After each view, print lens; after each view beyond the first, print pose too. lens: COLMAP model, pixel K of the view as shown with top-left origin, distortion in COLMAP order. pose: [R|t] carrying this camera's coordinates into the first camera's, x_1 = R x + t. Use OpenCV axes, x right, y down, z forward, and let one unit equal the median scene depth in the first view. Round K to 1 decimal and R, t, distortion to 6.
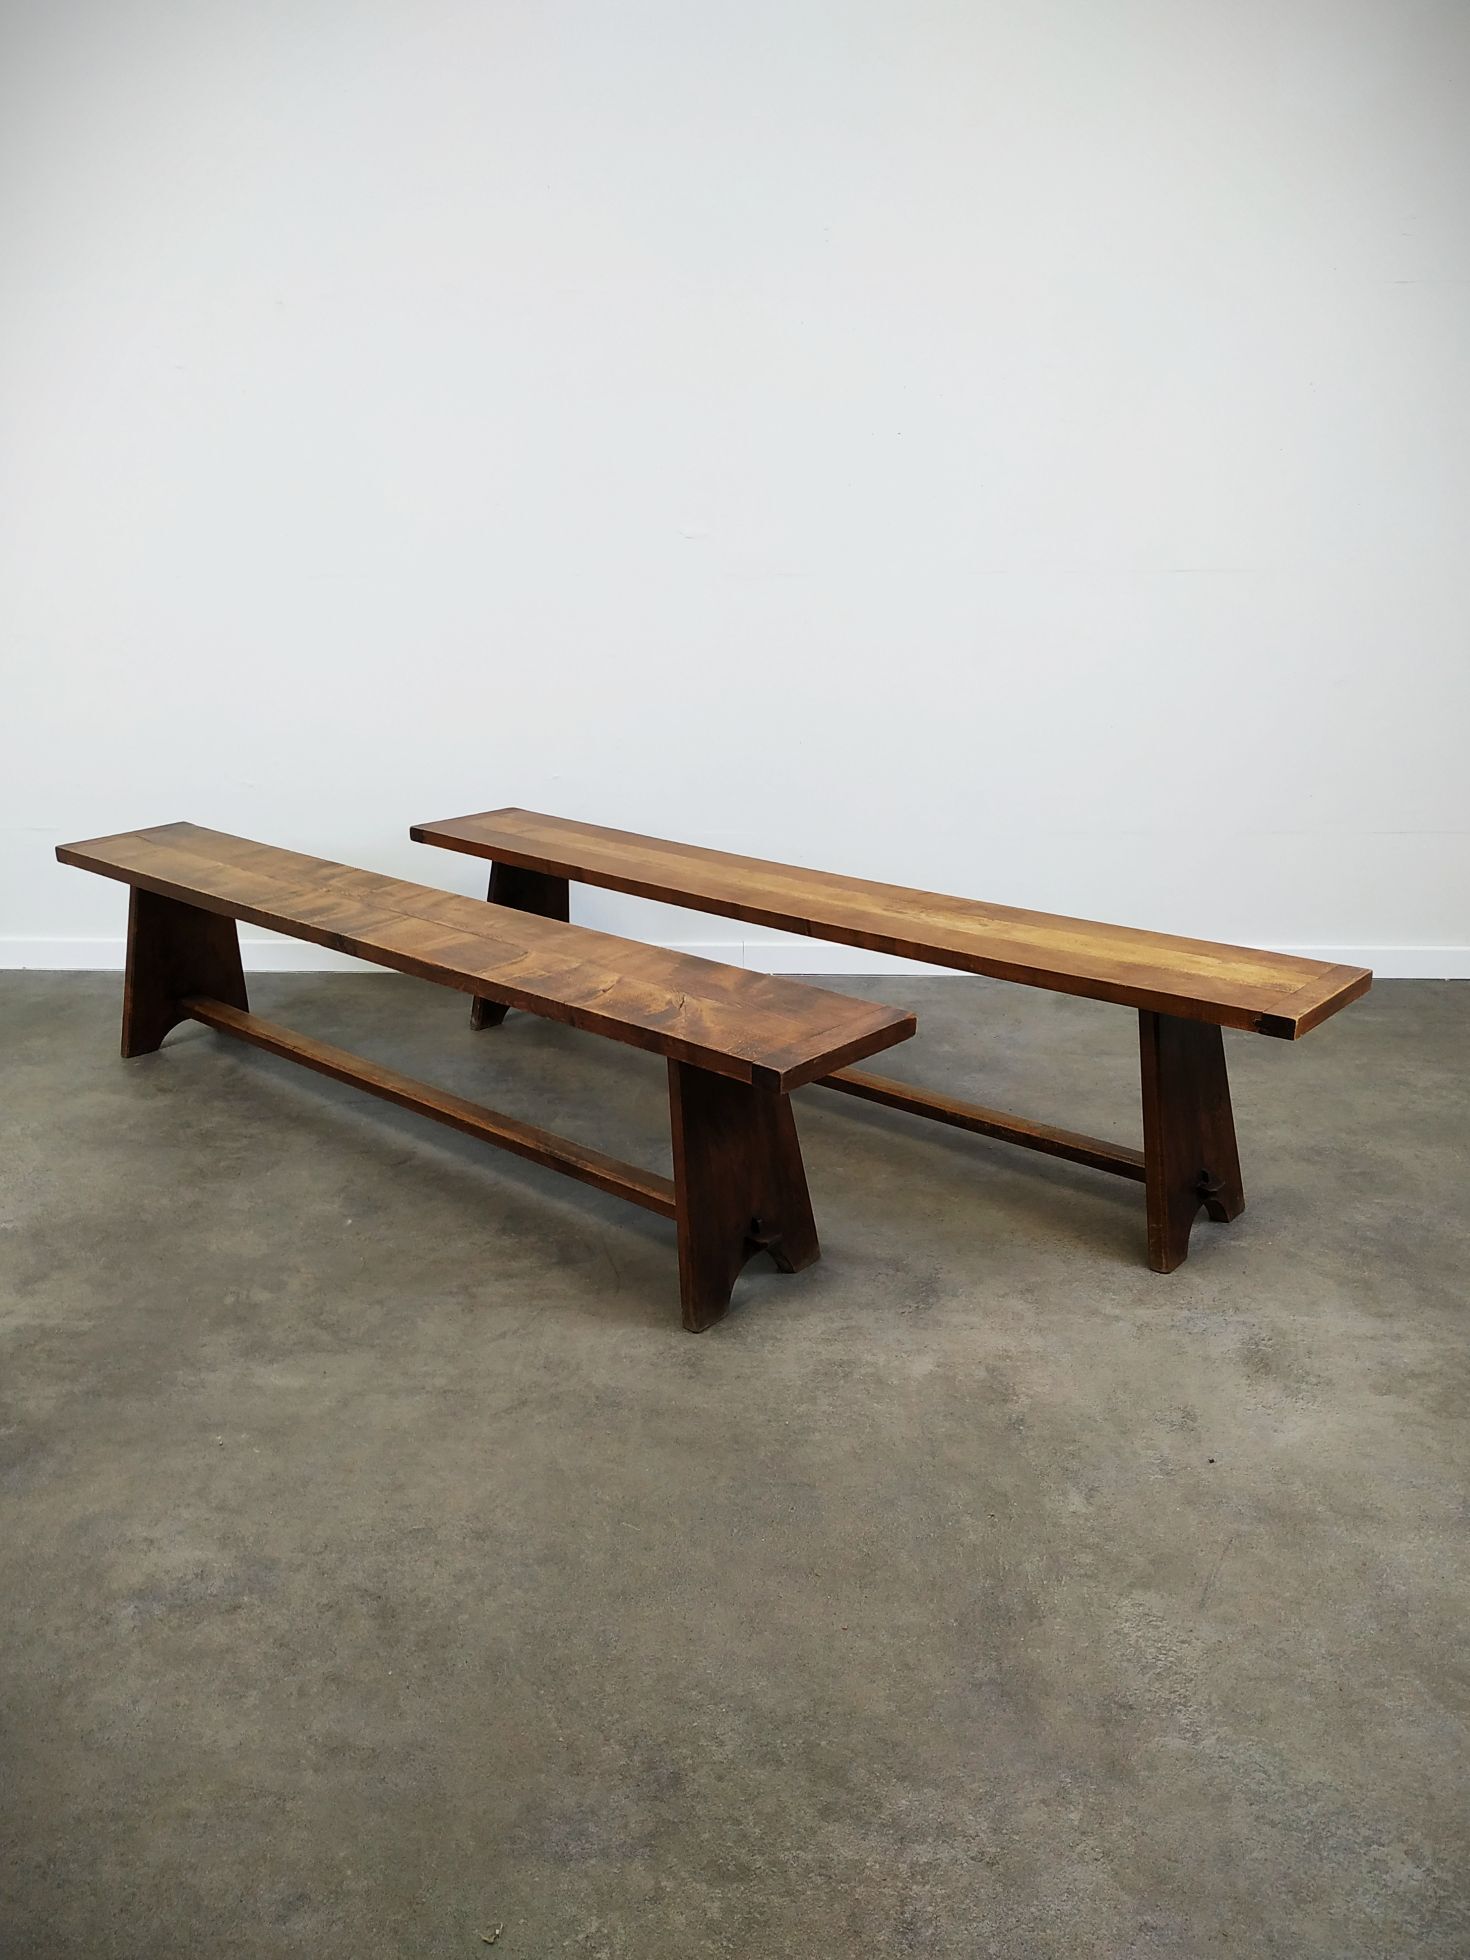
lens RADIAL K [[1403.6, 0, 735.0], [0, 1403.6, 980.0], [0, 0, 1]] dist [0.005405, -0.017970]
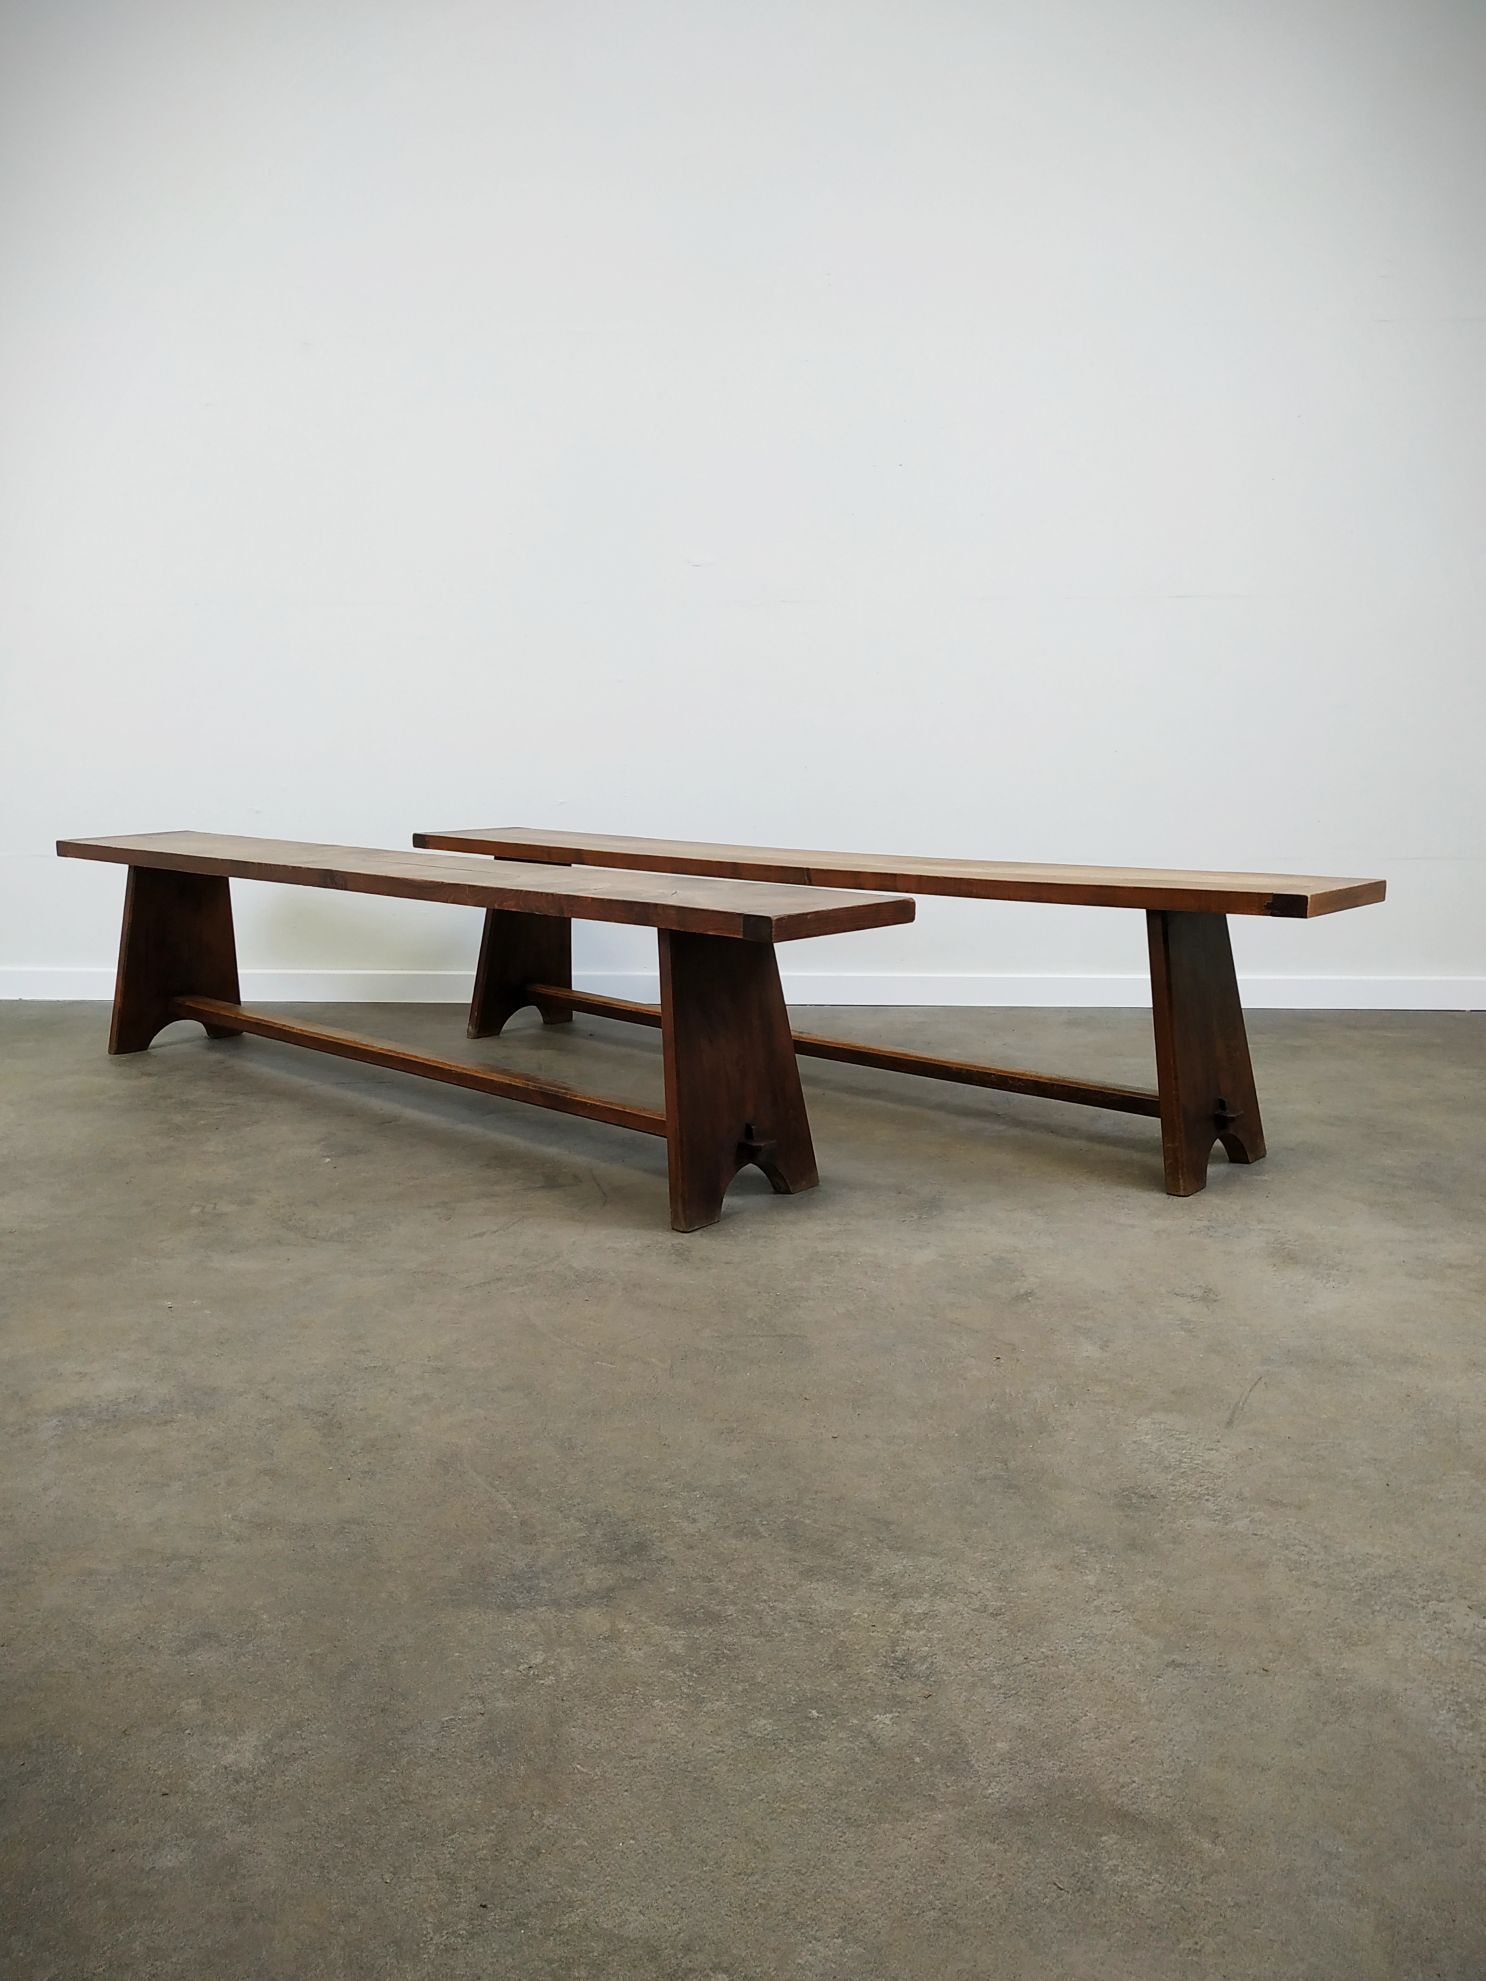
lens RADIAL K [[1399.3, 0, 741.1], [0, 1399.3, 994.5], [0, 0, 1]] dist [0.031850, -0.066434]
pose [[0.999935, 0.007199, -0.008874, 0.017691], [-0.008358, 0.990341, -0.138398, 0.228171], [0.007792, 0.138463, 0.990337, 0.046468]]
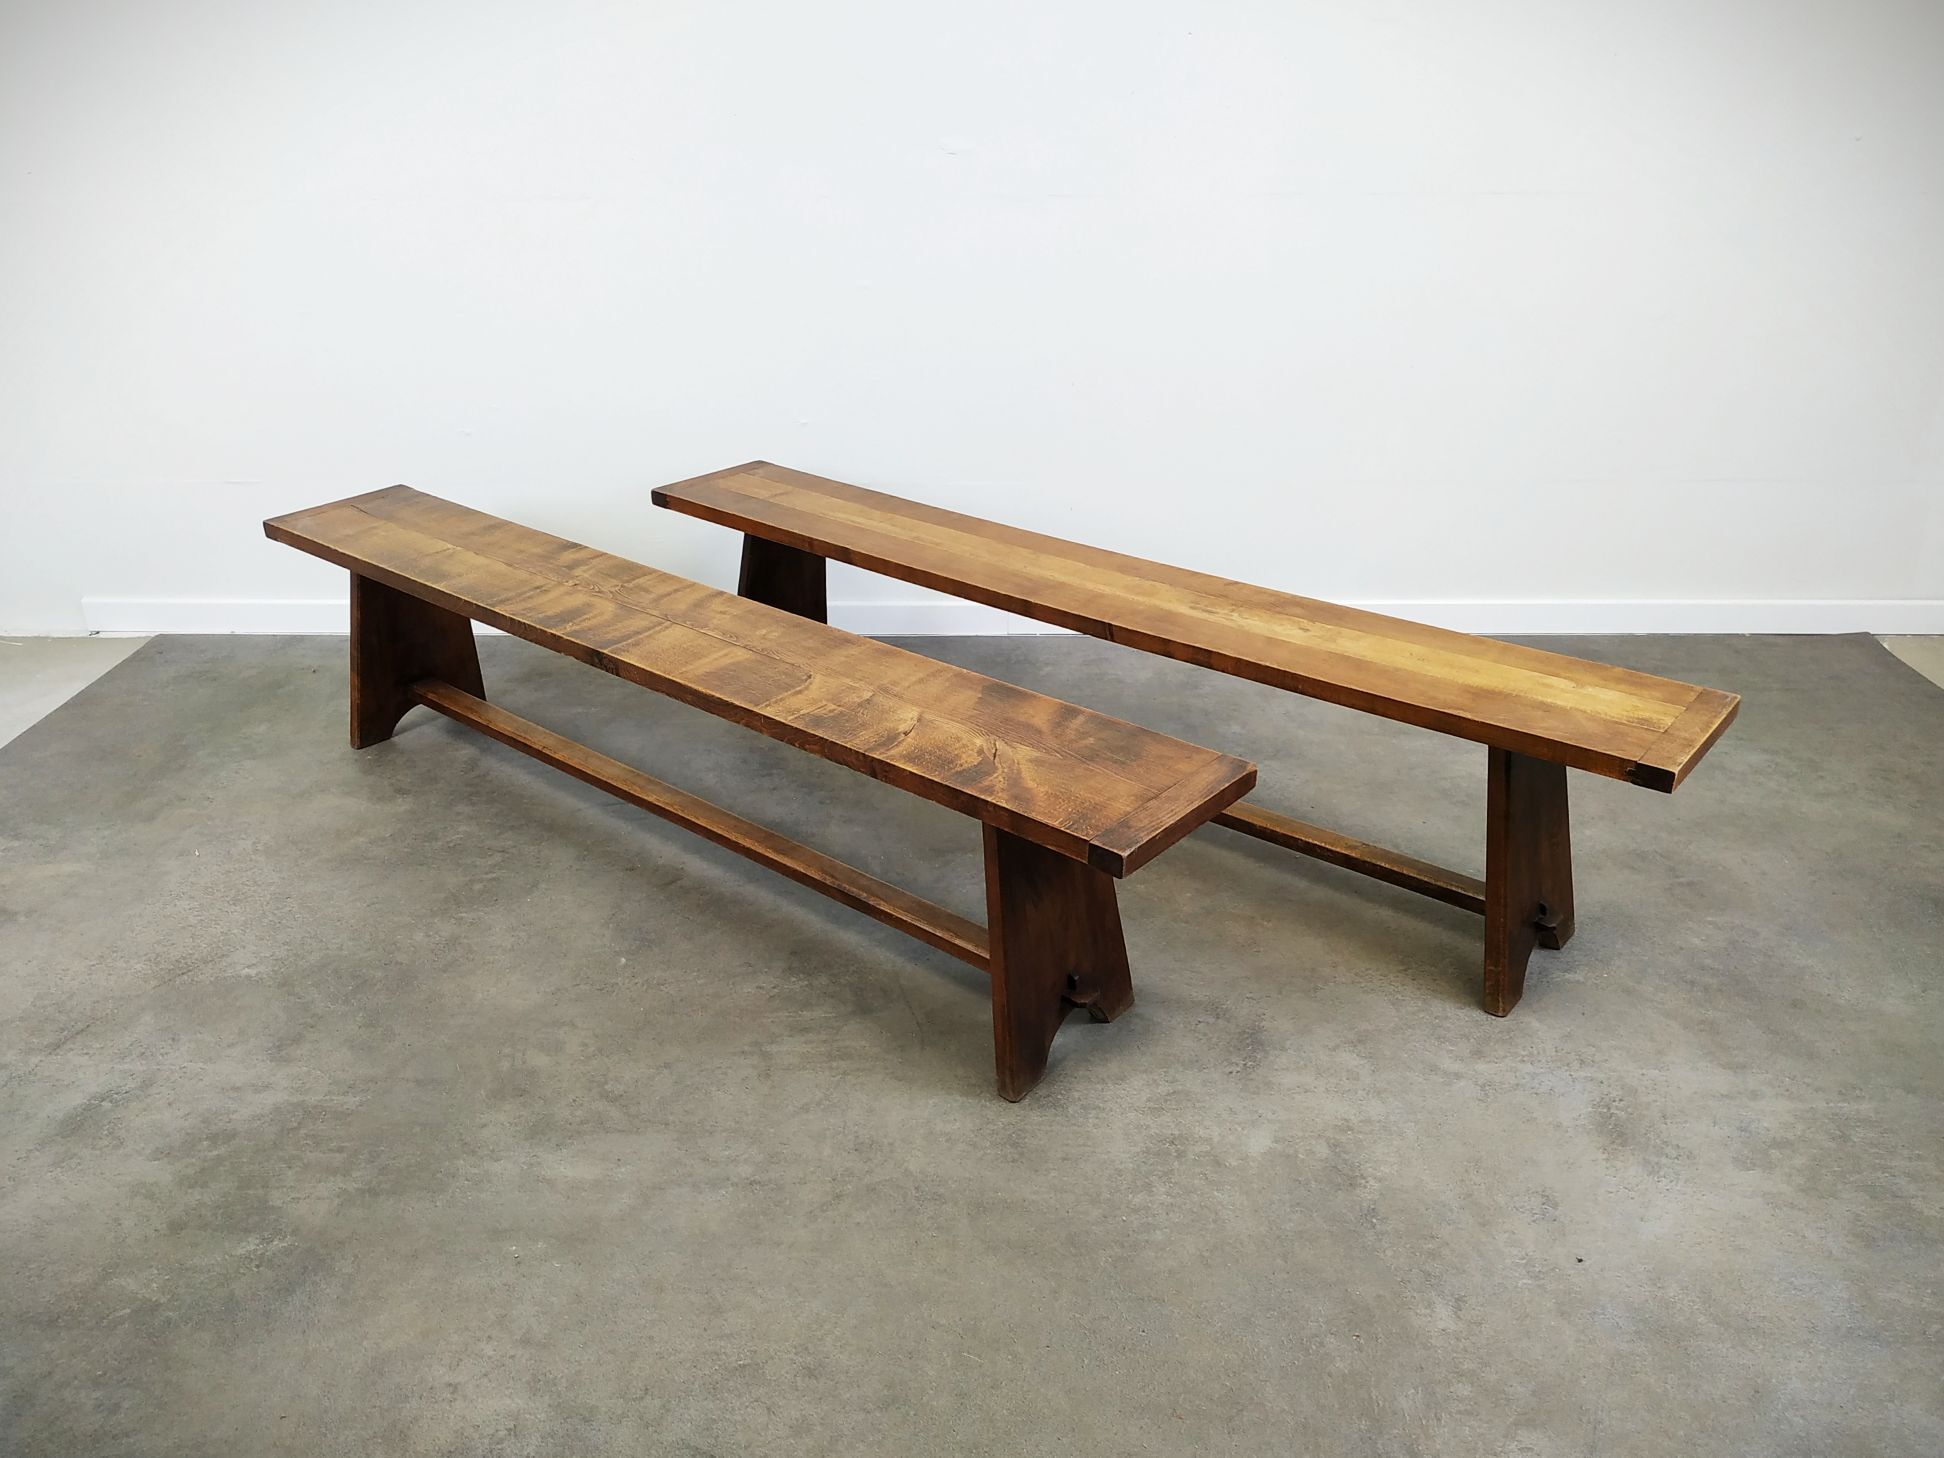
lens RADIAL K [[1401.0, 0, 975.8], [0, 1401.0, 733.3], [0, 0, 1]] dist [0.003632, -0.013886]
pose [[0.999567, -0.011925, 0.026889, -0.076706], [0.008109, 0.990427, 0.137798, -0.123781], [-0.028275, -0.137521, 0.990095, 0.113191]]
